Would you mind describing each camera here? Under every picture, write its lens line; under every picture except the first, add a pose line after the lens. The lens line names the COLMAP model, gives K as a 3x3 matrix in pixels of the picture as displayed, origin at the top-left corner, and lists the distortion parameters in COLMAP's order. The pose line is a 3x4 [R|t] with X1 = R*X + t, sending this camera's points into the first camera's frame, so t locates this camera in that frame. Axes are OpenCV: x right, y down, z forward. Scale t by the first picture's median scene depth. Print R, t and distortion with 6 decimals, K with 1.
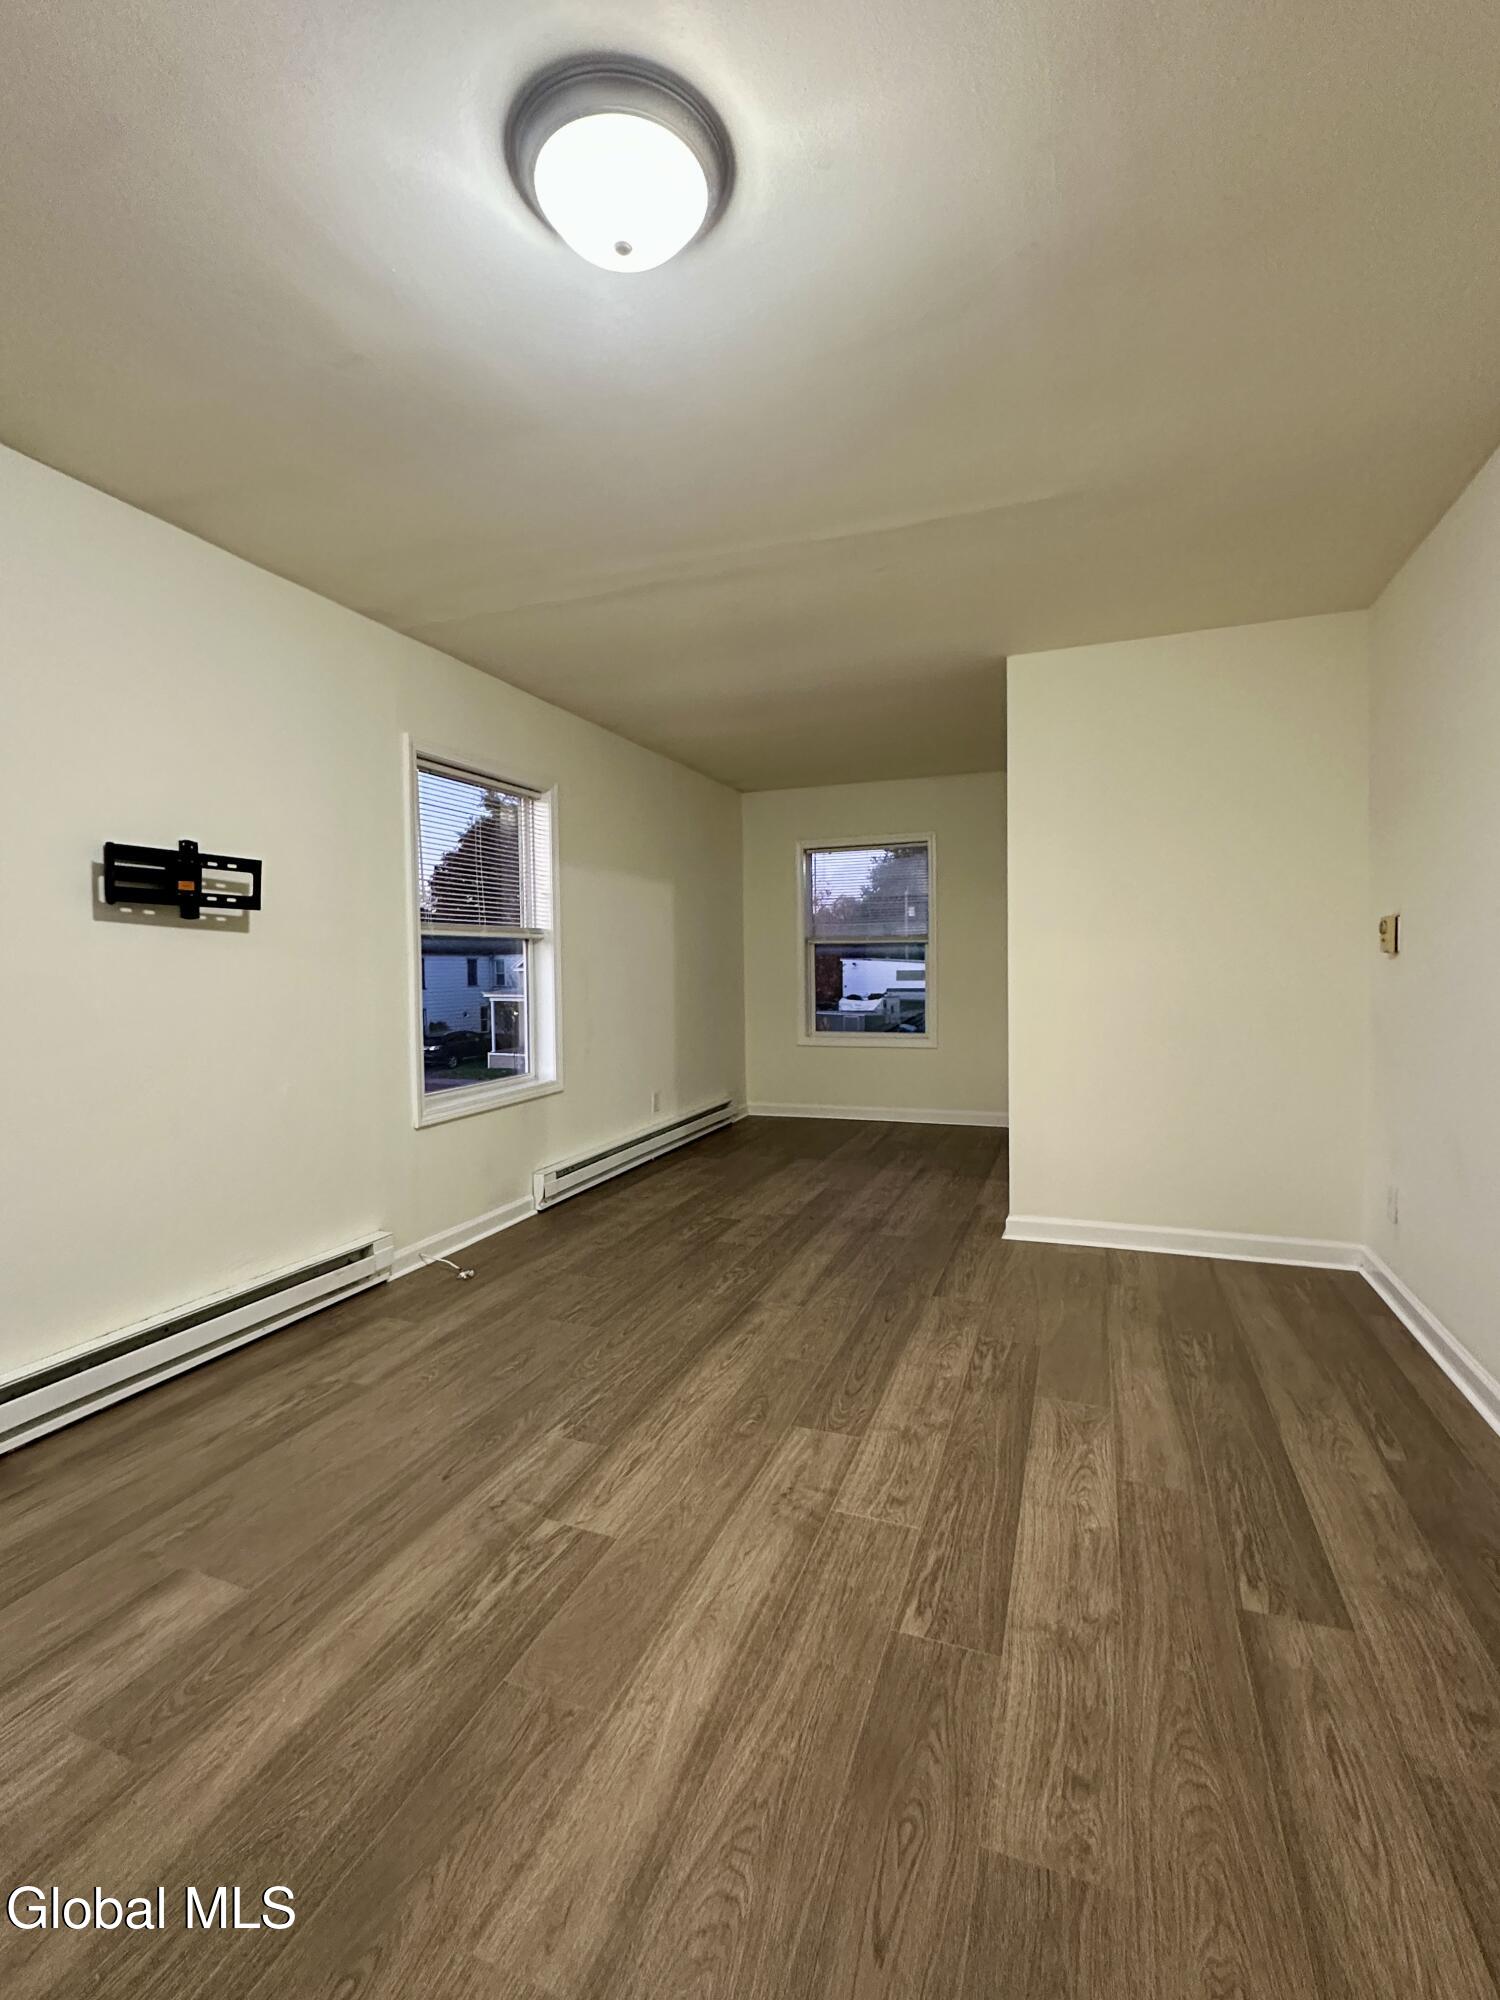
lens RADIAL K [[898.3, 0, 755.5], [0, 898.3, 1001.4], [0, 0, 1]] dist [-0.005793, 0.001246]
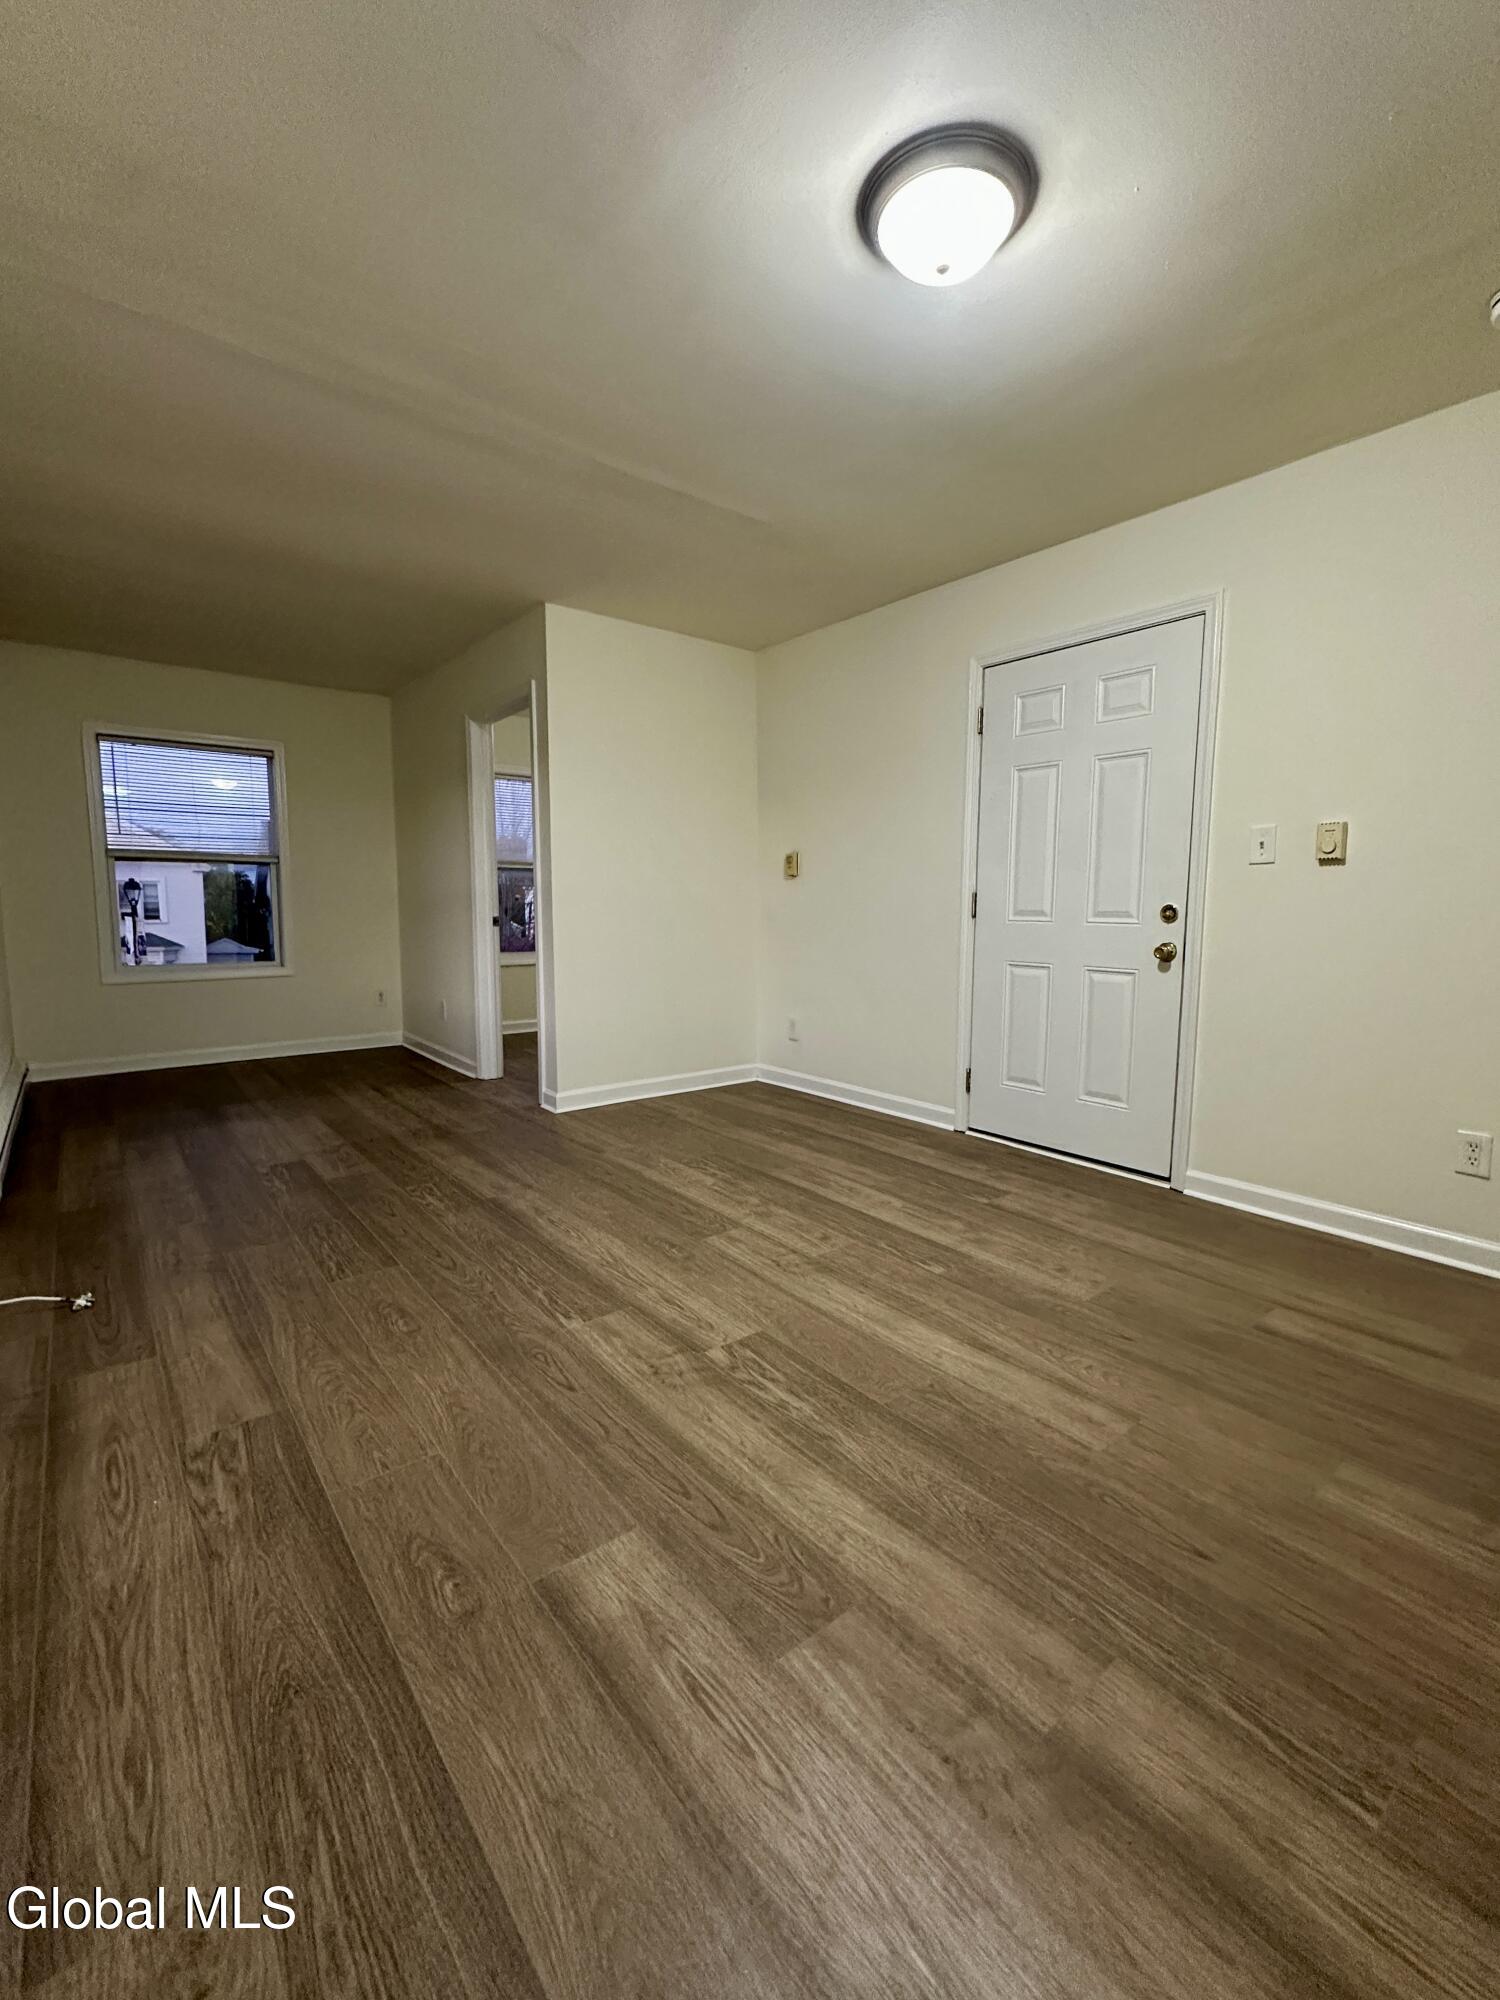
lens RADIAL K [[837.6, 0, 754.5], [0, 837.6, 1001.5], [0, 0, 1]] dist [-0.003650, -0.000458]
pose [[0.509328, -0.084447, 0.856419, -0.898514], [0.029530, 0.996303, 0.080678, 0.067628], [-0.860065, -0.015802, 0.509939, 0.384484]]
